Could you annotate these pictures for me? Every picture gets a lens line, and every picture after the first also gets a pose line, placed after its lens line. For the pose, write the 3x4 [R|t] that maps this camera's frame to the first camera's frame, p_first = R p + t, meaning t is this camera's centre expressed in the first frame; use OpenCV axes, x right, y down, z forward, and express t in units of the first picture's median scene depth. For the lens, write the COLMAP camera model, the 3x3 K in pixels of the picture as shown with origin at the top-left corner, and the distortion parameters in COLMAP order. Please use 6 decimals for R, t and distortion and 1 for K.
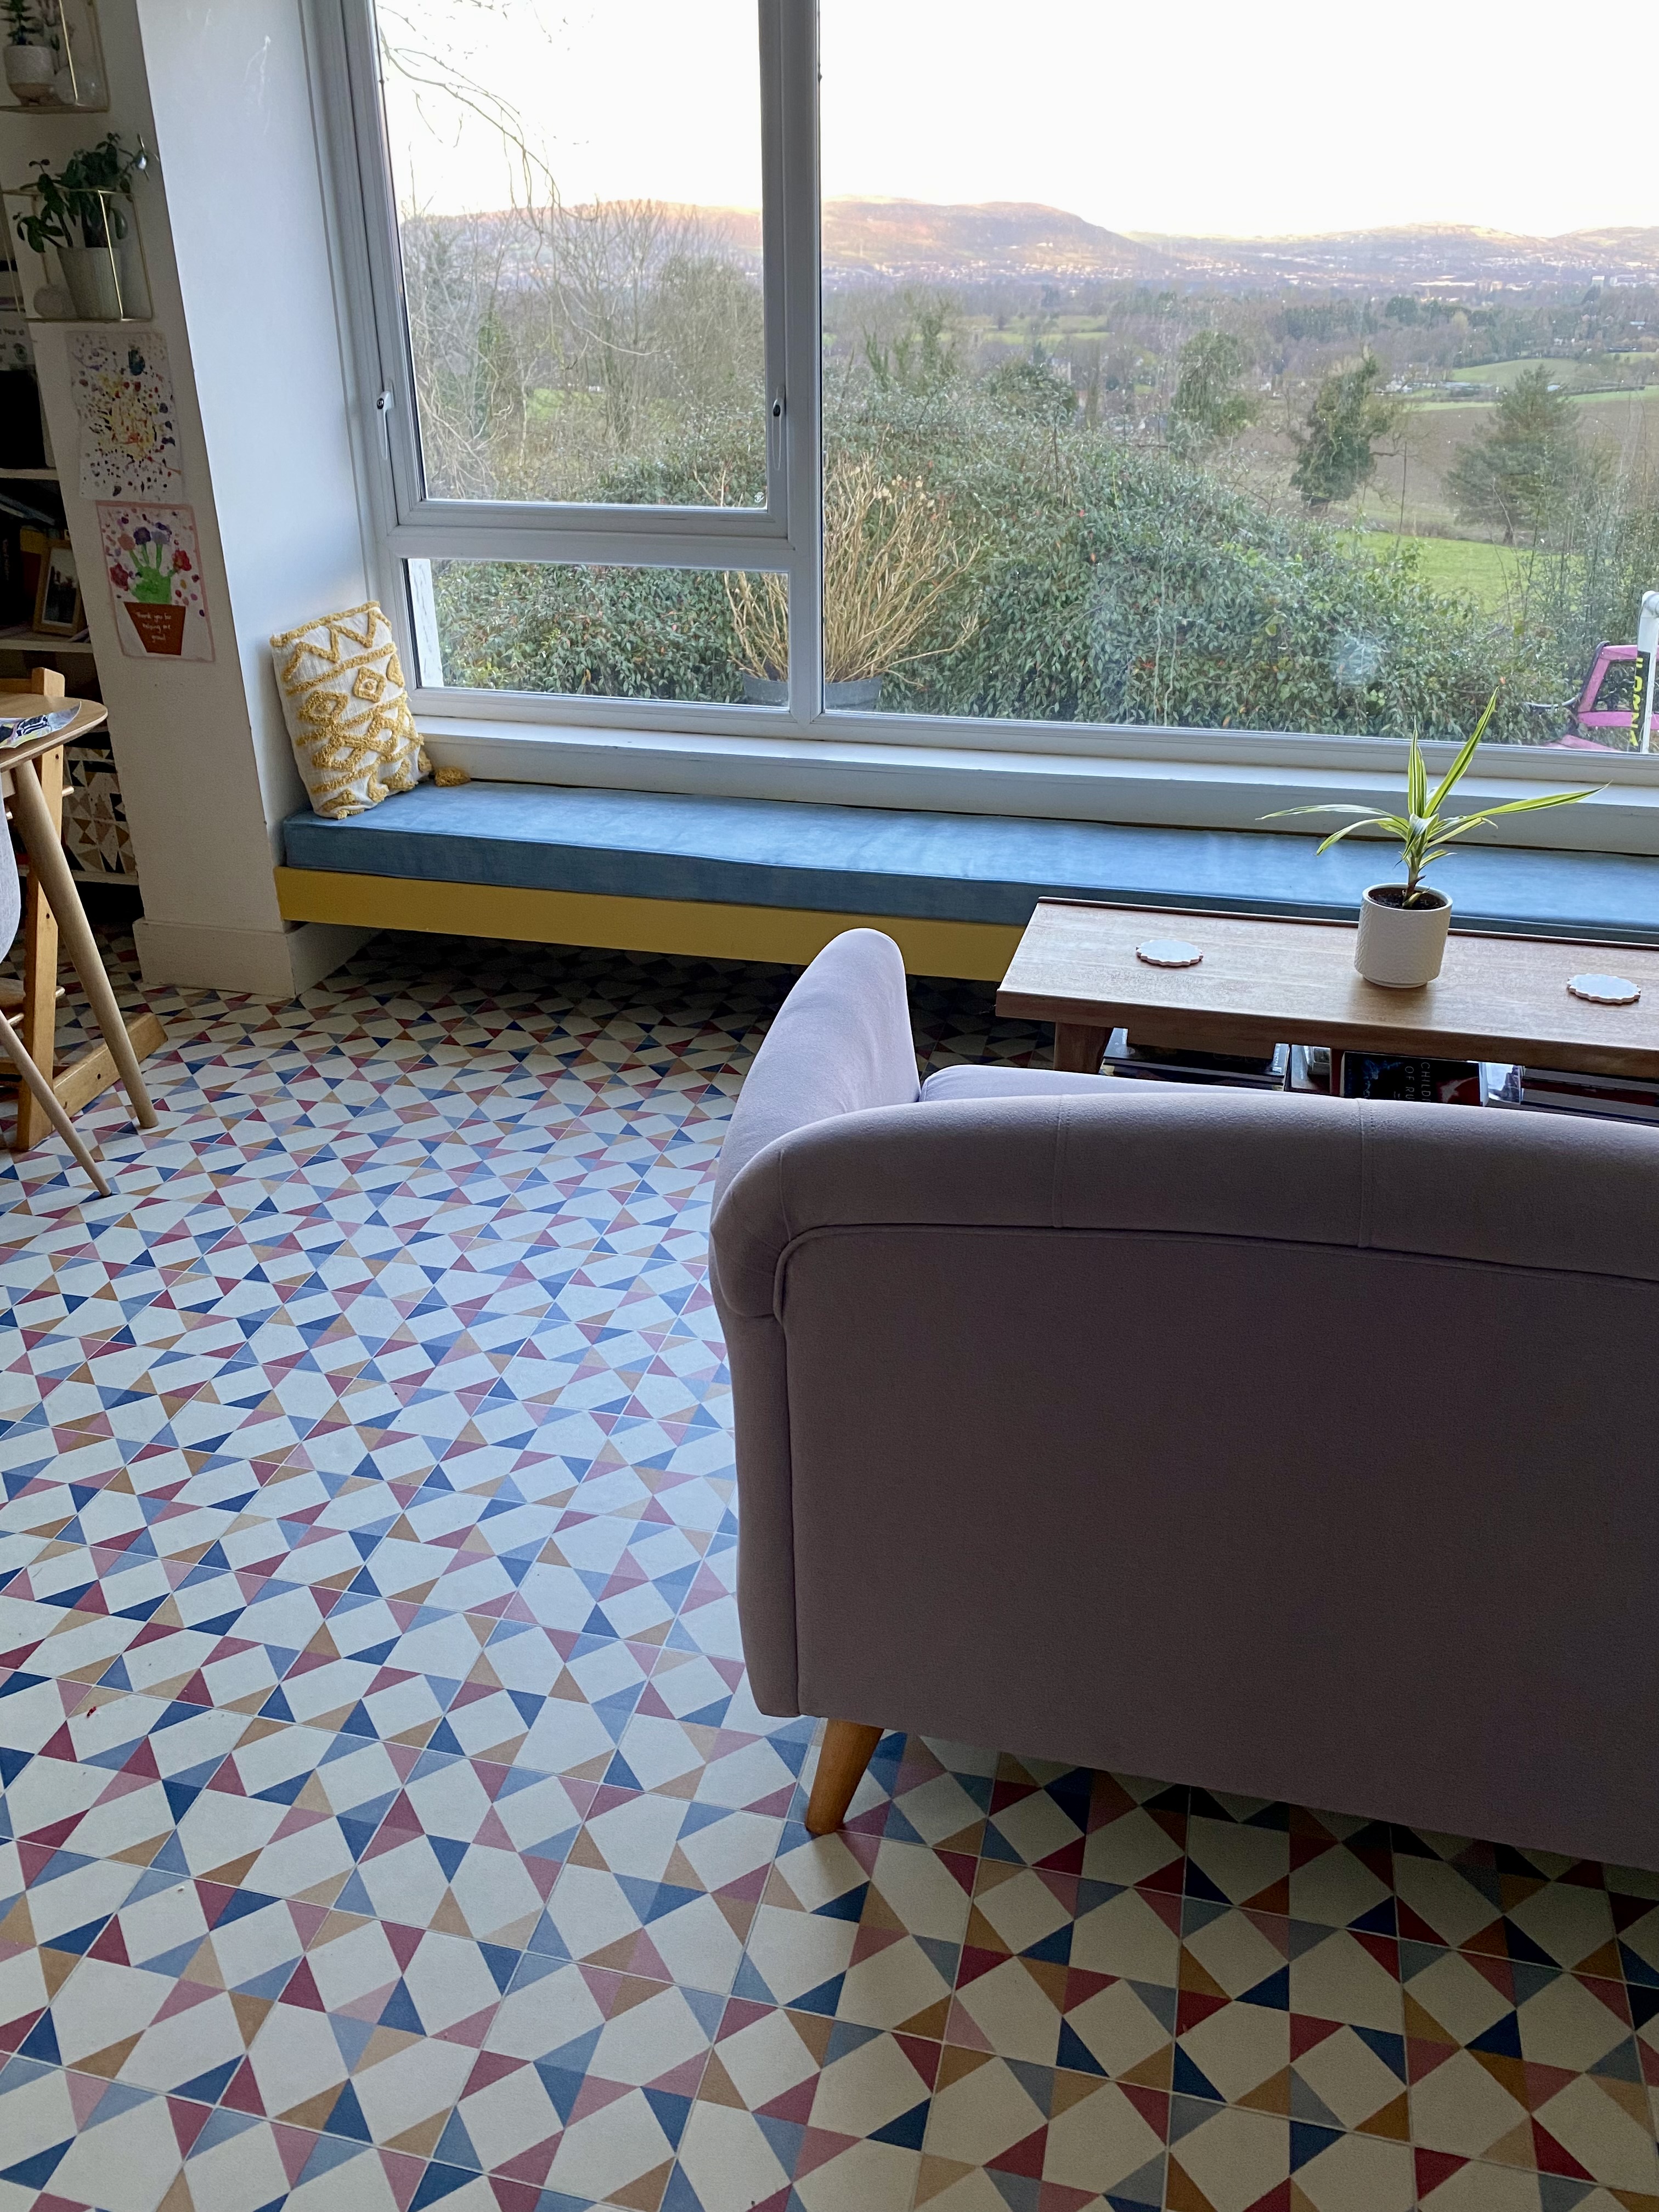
lens RADIAL K [[1702.4, 0, 829.5], [0, 1702.4, 1106.0], [0, 0, 1]] dist [0.025446, -0.014339]
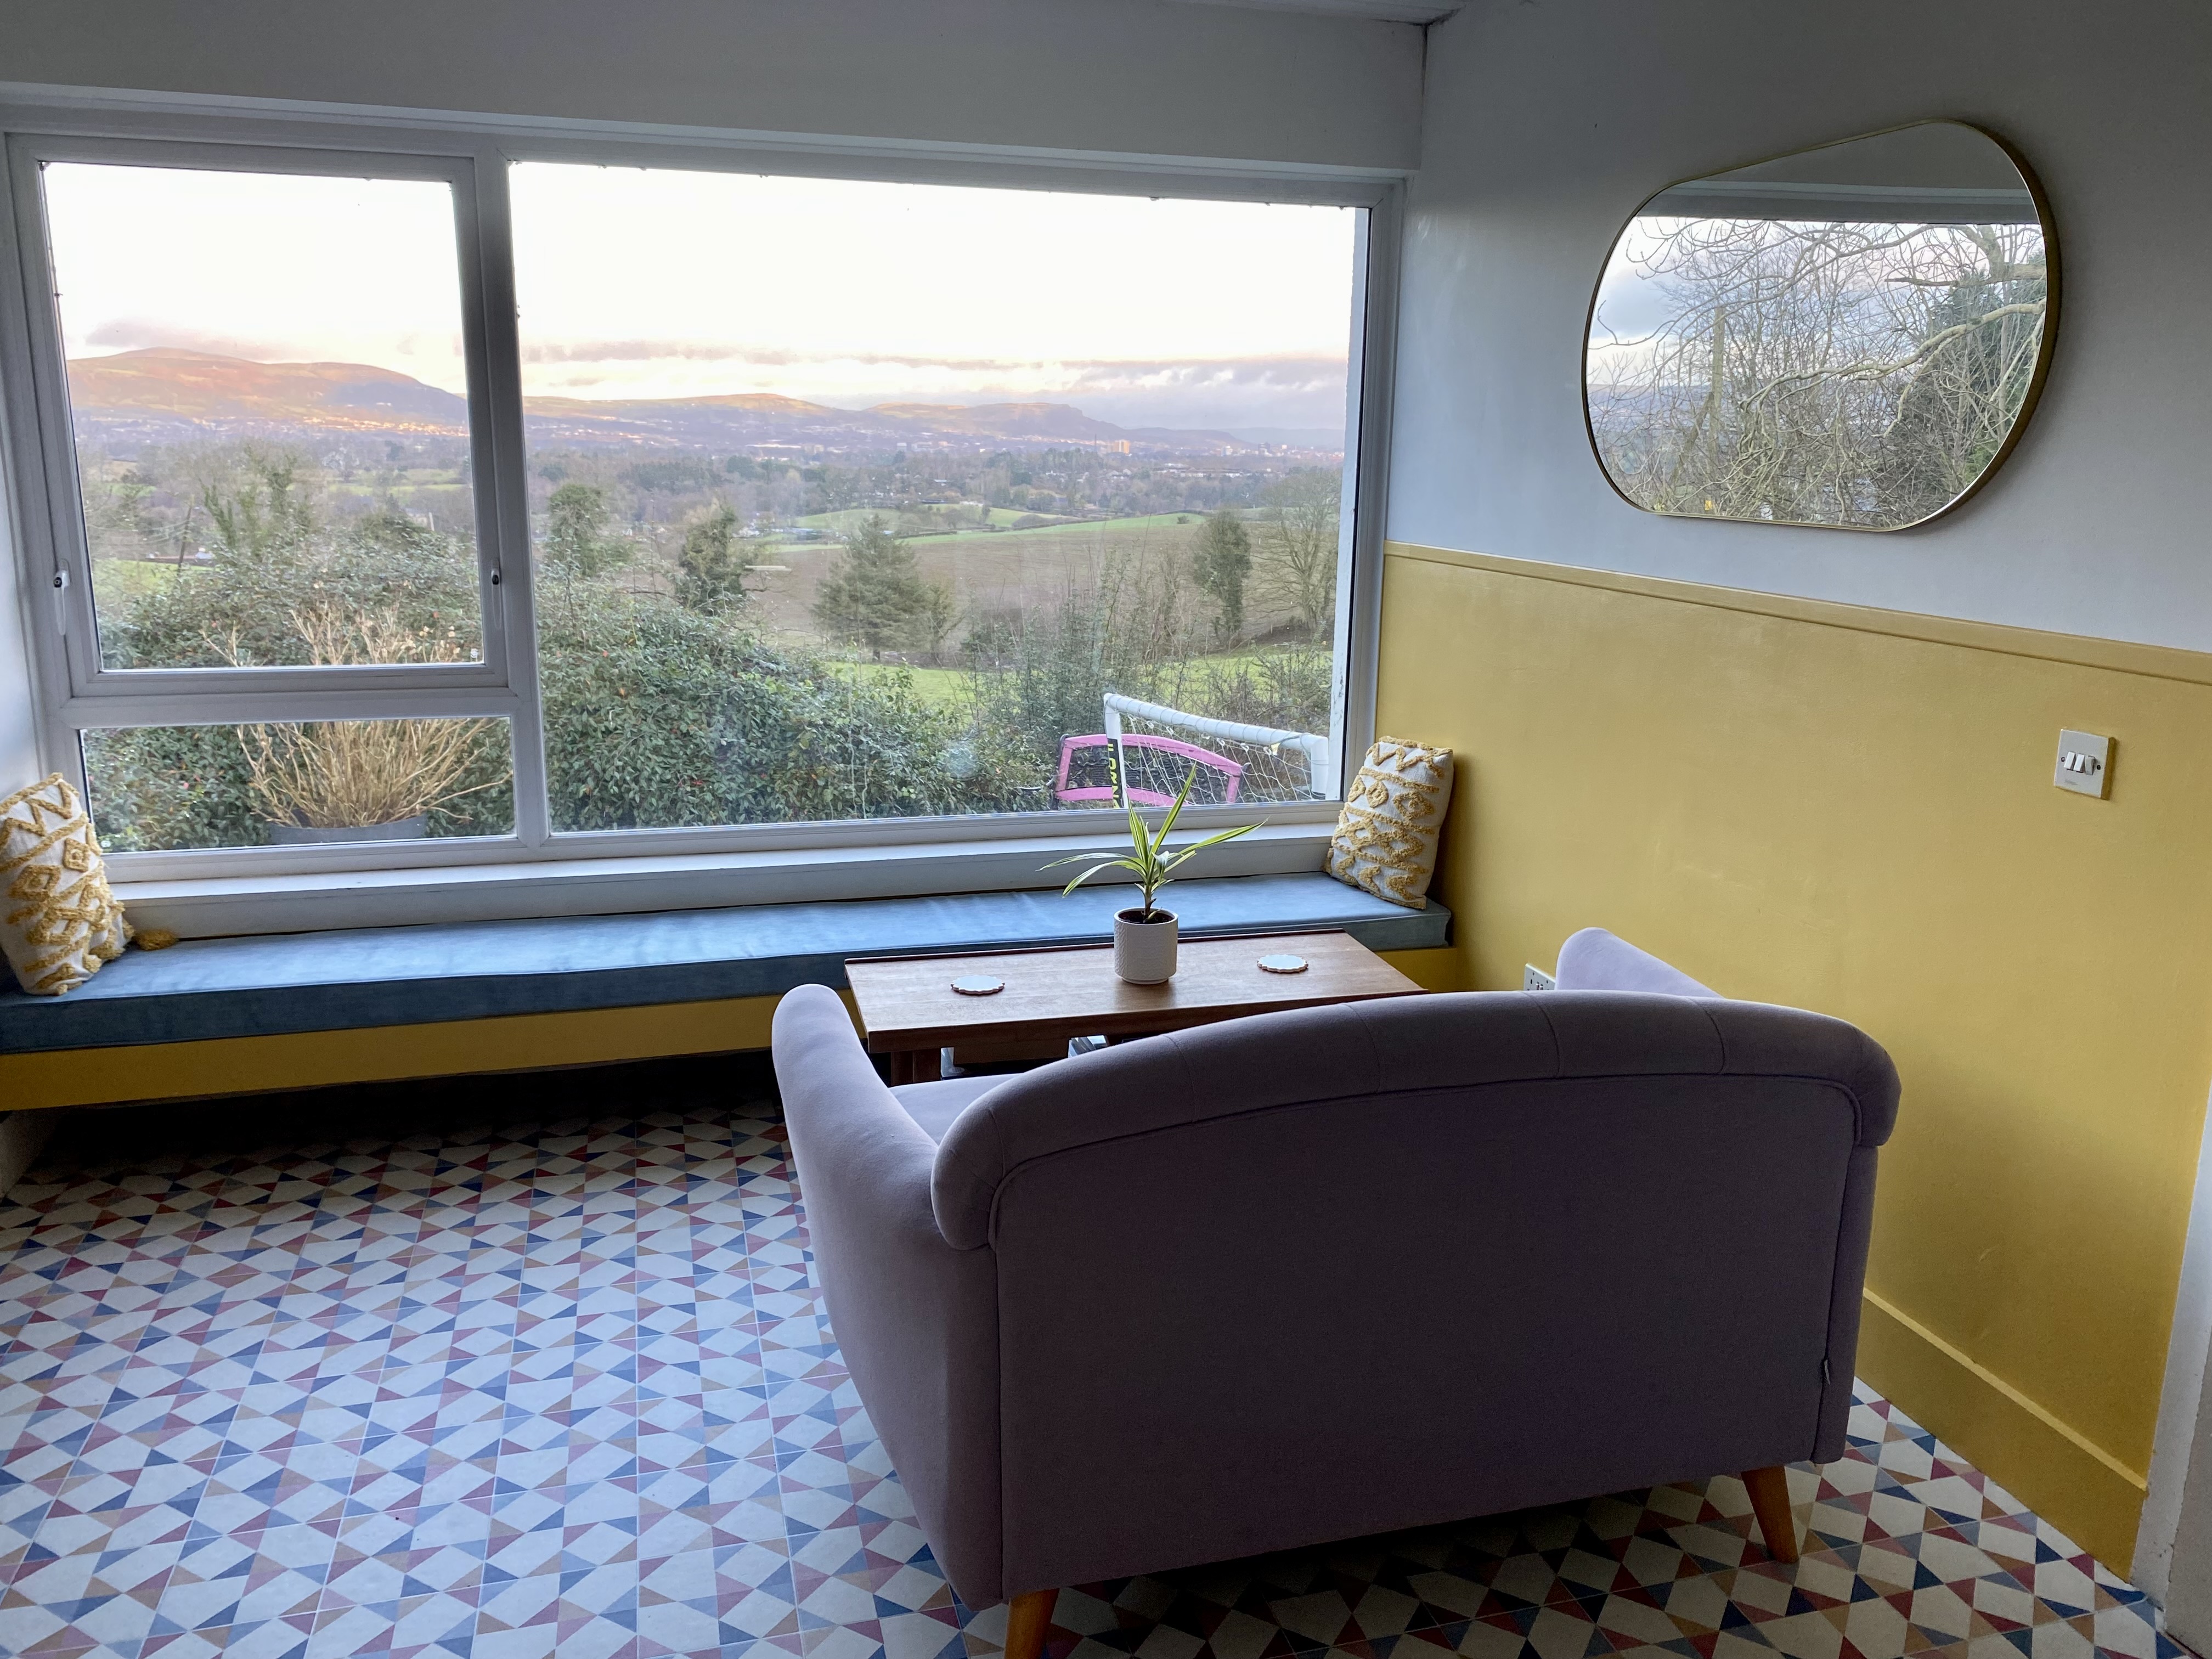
lens RADIAL K [[1702.4, 0, 1106.0], [0, 1702.4, 829.5], [0, 0, 1]] dist [0.025446, -0.014339]
pose [[0.876649, -0.095723, 0.471513, -0.213213], [0.198691, 0.964566, -0.173593, 0.023697], [-0.438188, 0.245865, 0.864605, -0.097874]]
